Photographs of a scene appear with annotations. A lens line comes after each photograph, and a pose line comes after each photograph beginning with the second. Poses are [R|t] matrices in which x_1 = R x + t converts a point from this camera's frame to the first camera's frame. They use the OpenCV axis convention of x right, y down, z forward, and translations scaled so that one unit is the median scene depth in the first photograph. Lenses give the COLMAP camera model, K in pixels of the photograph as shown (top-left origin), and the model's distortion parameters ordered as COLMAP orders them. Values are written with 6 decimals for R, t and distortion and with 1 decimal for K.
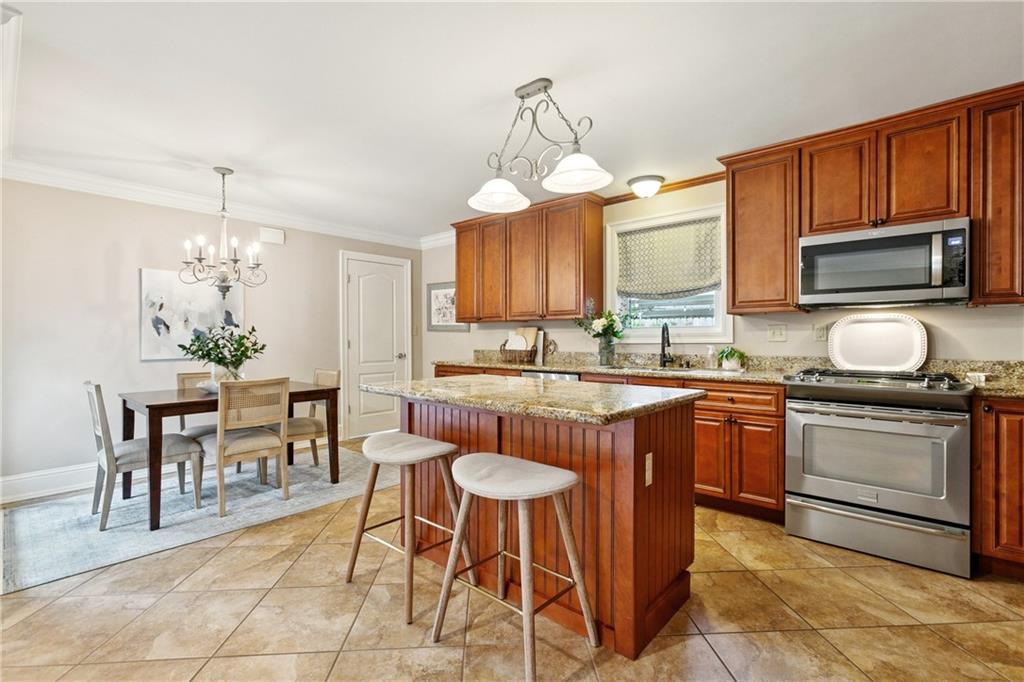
lens RADIAL K [[465.2, 0, 513.1], [0, 465.2, 335.4], [0, 0, 1]] dist [-0.002799, -0.000035]
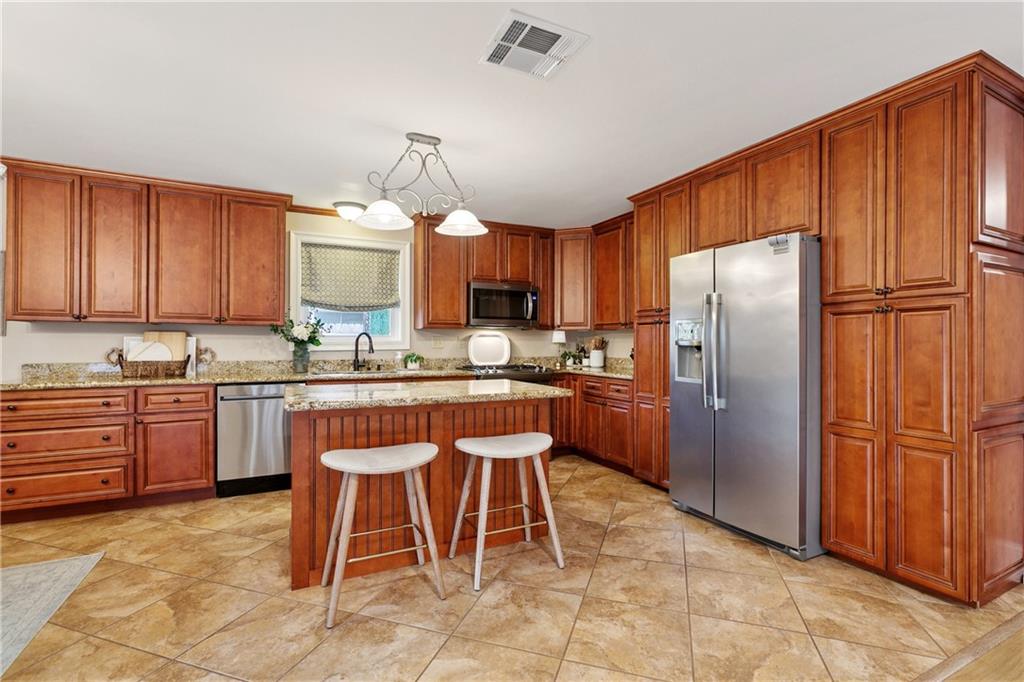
lens RADIAL K [[468.3, 0, 512.0], [0, 468.3, 341.0], [0, 0, 1]] dist [0.033468, 0.000039]
pose [[0.380611, 0.007542, 0.924704, -0.652973], [-0.008103, 0.999956, -0.004820, -0.003689], [-0.924700, -0.005658, 0.380655, 0.215553]]
